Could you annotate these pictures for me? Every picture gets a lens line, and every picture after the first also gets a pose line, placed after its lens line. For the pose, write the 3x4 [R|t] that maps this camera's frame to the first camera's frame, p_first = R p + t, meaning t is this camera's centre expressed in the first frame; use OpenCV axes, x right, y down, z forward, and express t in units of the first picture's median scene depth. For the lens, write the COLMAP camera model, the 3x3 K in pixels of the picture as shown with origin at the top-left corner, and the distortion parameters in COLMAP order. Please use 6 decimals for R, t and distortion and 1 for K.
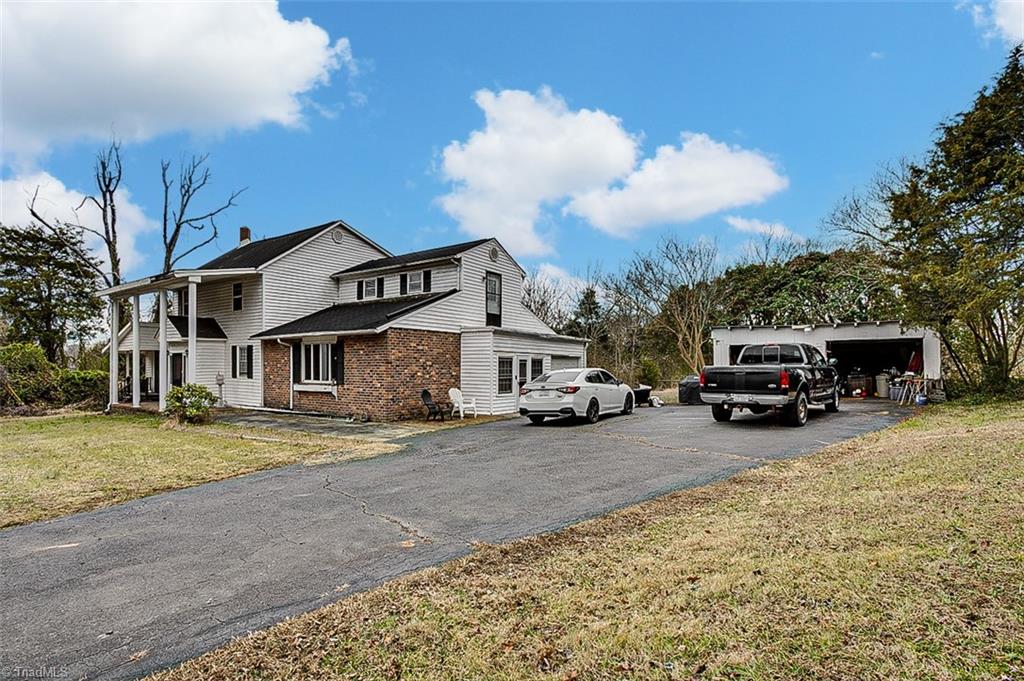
lens RADIAL K [[479.9, 0, 510.7], [0, 479.9, 362.9], [0, 0, 1]] dist [0.000910, 0.000215]
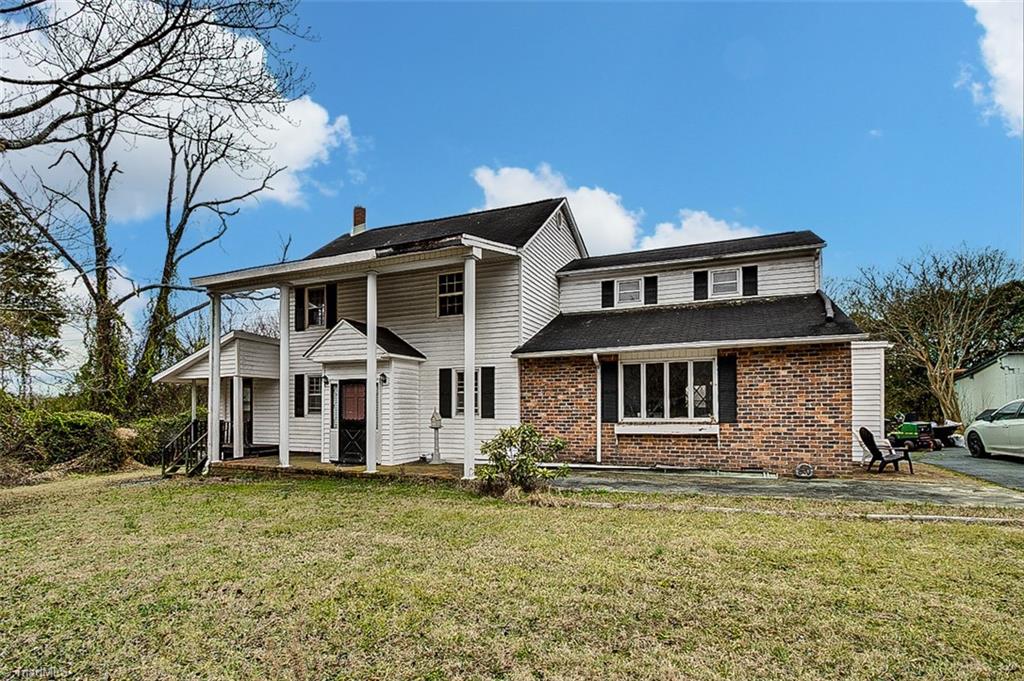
lens RADIAL K [[483.6, 0, 514.0], [0, 483.6, 401.1], [0, 0, 1]] dist [-0.006238, -0.000530]
pose [[0.976877, -0.003635, 0.213770, -0.662368], [0.006035, 0.999926, -0.010578, 0.017636], [-0.213716, 0.011623, 0.976827, 0.352828]]
